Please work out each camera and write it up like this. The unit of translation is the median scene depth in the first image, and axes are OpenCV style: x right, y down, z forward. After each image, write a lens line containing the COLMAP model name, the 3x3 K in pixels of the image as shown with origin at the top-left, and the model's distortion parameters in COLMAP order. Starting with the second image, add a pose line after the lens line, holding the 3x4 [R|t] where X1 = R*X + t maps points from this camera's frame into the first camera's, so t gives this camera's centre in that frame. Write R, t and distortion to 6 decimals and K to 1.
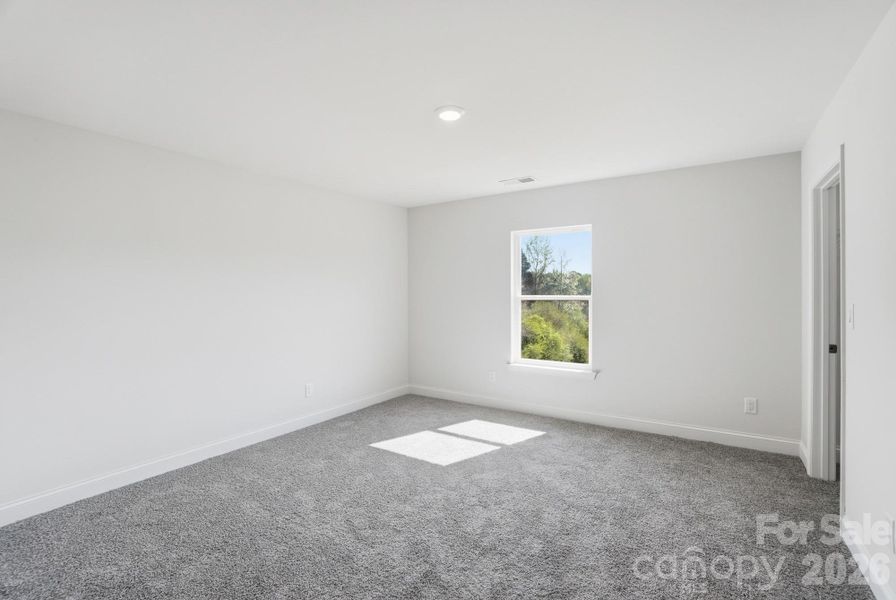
lens RADIAL K [[414.1, 0, 448.0], [0, 414.1, 300.0], [0, 0, 1]] dist [-0.000404, -0.000129]
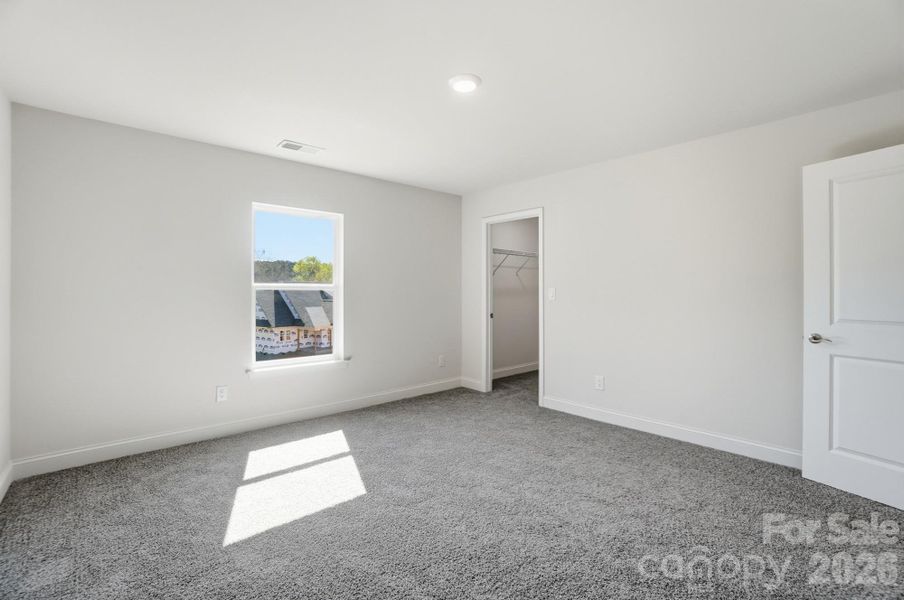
lens RADIAL K [[408.4, 0, 449.9], [0, 408.4, 296.9], [0, 0, 1]] dist [-0.057098, 0.022370]
pose [[0.234773, -0.000134, 0.972050, -0.587457], [0.013398, 0.999905, -0.003098, 0.027134], [-0.971958, 0.013751, 0.234753, 0.545146]]
